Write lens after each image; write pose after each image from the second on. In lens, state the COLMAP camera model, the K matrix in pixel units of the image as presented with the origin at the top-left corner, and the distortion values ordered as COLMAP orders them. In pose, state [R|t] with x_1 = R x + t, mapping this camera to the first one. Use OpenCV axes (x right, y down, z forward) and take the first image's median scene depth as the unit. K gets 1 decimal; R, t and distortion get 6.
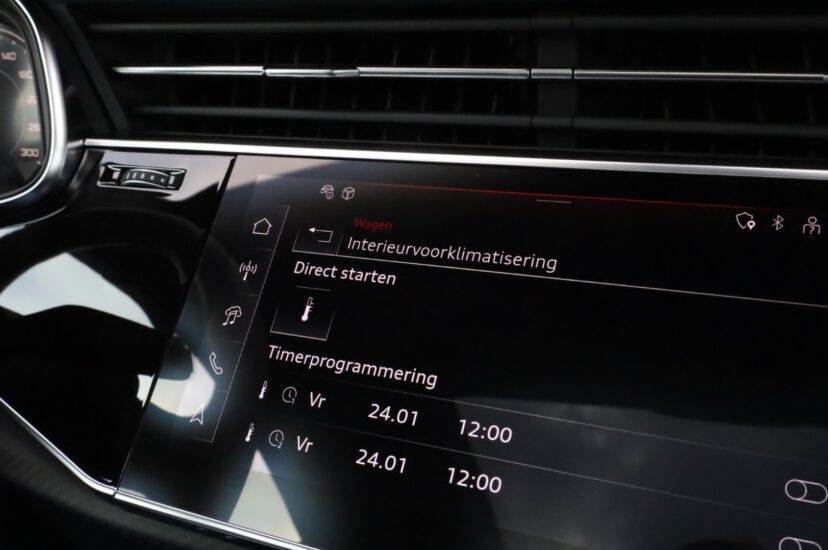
lens RADIAL K [[847.4, 0, 414.0], [0, 847.4, 275.0], [0, 0, 1]] dist [0.001193, 0.000744]
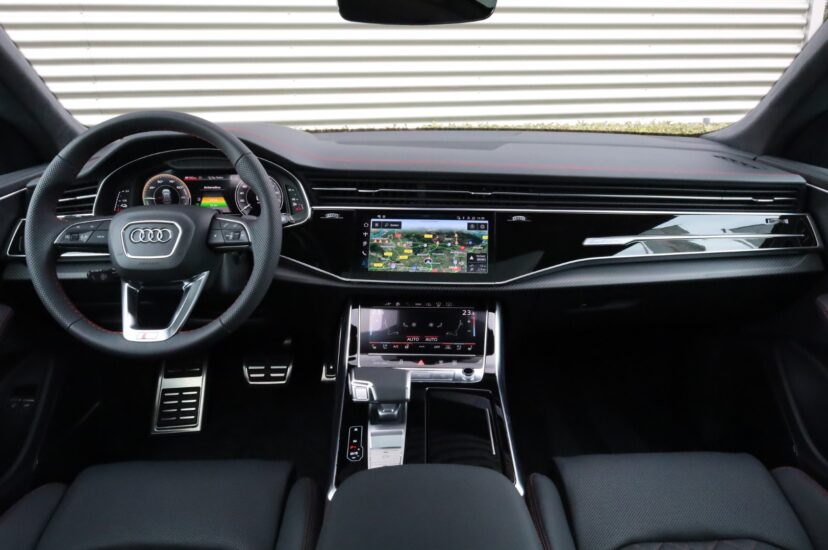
lens RADIAL K [[567.5, 0, 414.0], [0, 567.5, 275.0], [0, 0, 1]] dist [-0.002921, -0.003001]
pose [[0.935343, -0.127840, 0.329833, -0.952515], [0.086559, 0.986782, 0.137001, -0.179812], [-0.342988, -0.099593, 0.934045, -1.997734]]
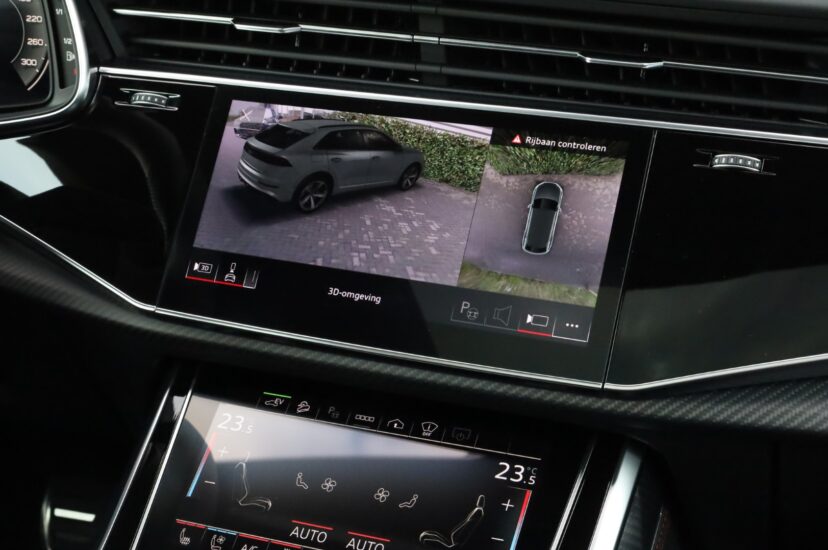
lens RADIAL K [[1423.7, 0, 414.6], [0, 1423.7, 291.0], [0, 0, 1]] dist [0.031284, -0.090896]
pose [[0.999542, -0.013414, 0.027118, 0.055301], [0.009646, 0.990855, 0.134583, -0.114621], [-0.028675, -0.134260, 0.990531, -1.421464]]
